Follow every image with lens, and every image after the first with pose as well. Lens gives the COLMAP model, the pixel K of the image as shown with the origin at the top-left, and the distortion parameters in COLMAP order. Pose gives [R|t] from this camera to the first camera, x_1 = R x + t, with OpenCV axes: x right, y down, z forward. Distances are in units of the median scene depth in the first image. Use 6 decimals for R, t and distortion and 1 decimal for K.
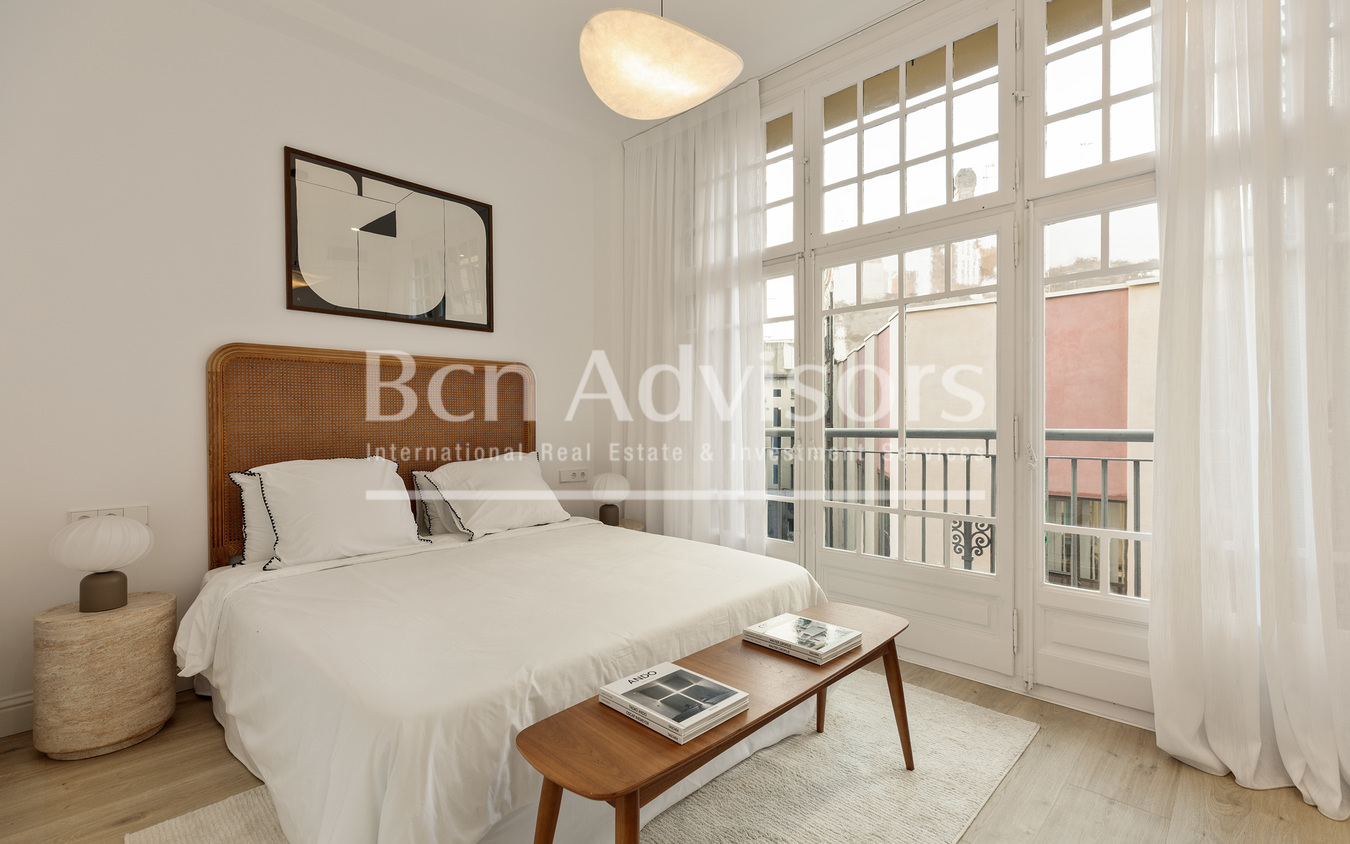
lens RADIAL K [[596.9, 0, 675.0], [0, 596.9, 422.0], [0, 0, 1]] dist [0.002212, 0.000525]
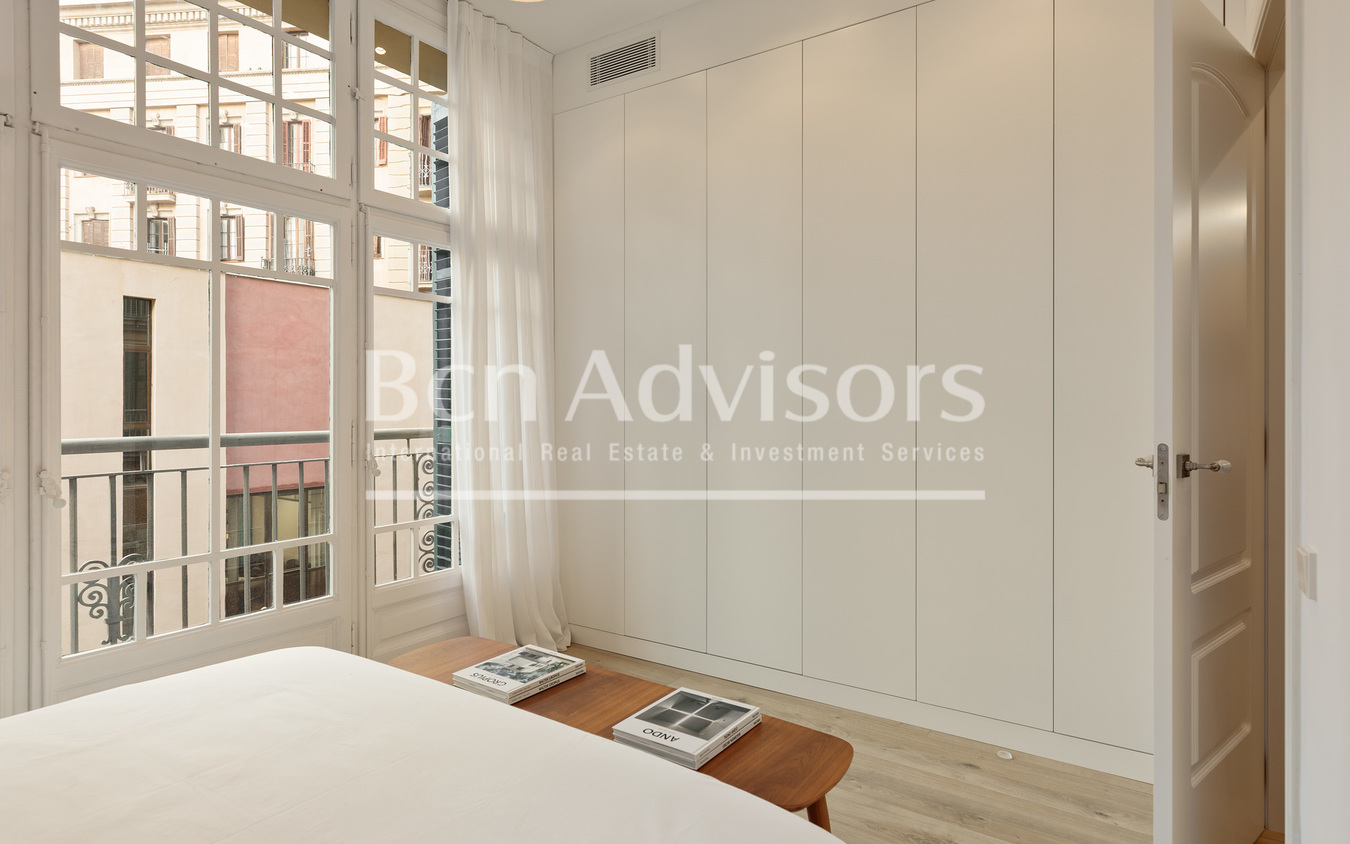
lens RADIAL K [[718.7, 0, 675.0], [0, 718.7, 422.0], [0, 0, 1]] dist [-0.051486, 0.000095]
pose [[-0.178988, -0.016350, 0.983715, -0.640204], [0.005510, 0.999830, 0.017620, -0.029131], [-0.983836, 0.008574, -0.178868, 0.692122]]
